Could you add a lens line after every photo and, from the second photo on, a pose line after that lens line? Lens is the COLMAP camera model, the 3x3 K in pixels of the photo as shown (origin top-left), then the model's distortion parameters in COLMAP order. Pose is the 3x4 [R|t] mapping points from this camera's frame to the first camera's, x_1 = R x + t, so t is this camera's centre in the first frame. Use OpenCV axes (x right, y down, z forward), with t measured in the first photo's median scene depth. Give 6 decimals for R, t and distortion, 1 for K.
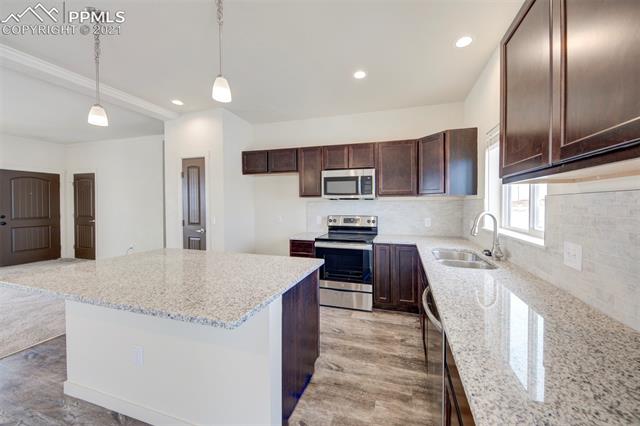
lens RADIAL K [[234.7, 0, 334.9], [0, 234.7, 204.3], [0, 0, 1]] dist [0.005451, -0.001124]
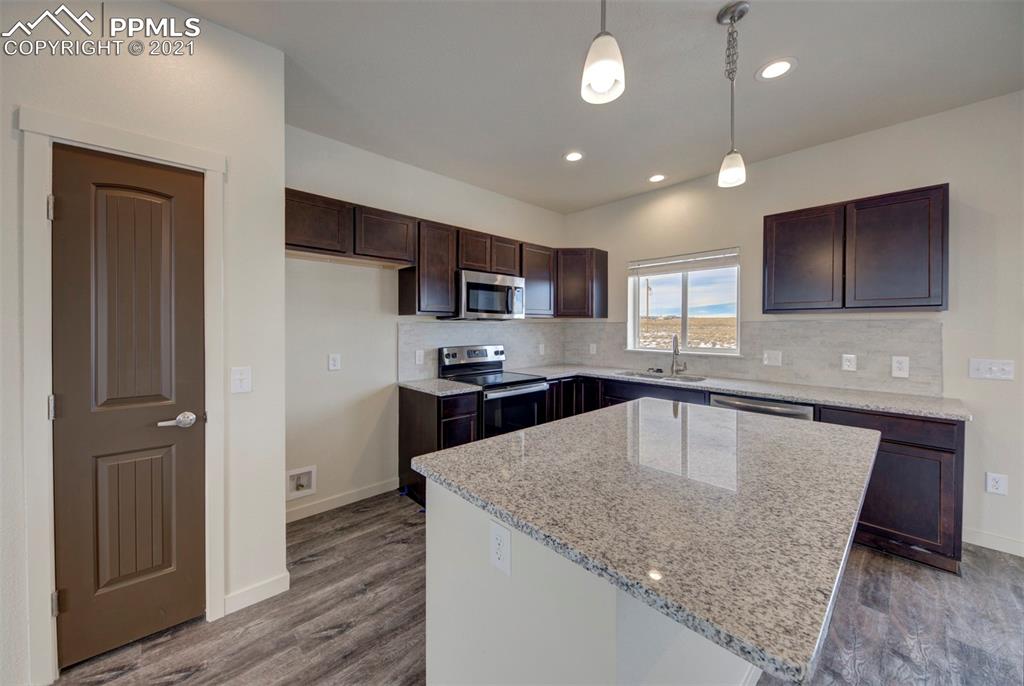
lens RADIAL K [[375.6, 0, 484.3], [0, 375.6, 326.9], [0, 0, 1]] dist [0.005451, -0.001124]
pose [[0.523494, 0.001480, 0.852028, -0.866275], [0.006889, 0.999958, -0.005970, 0.004105], [-0.852001, 0.008994, 0.523462, 0.499397]]
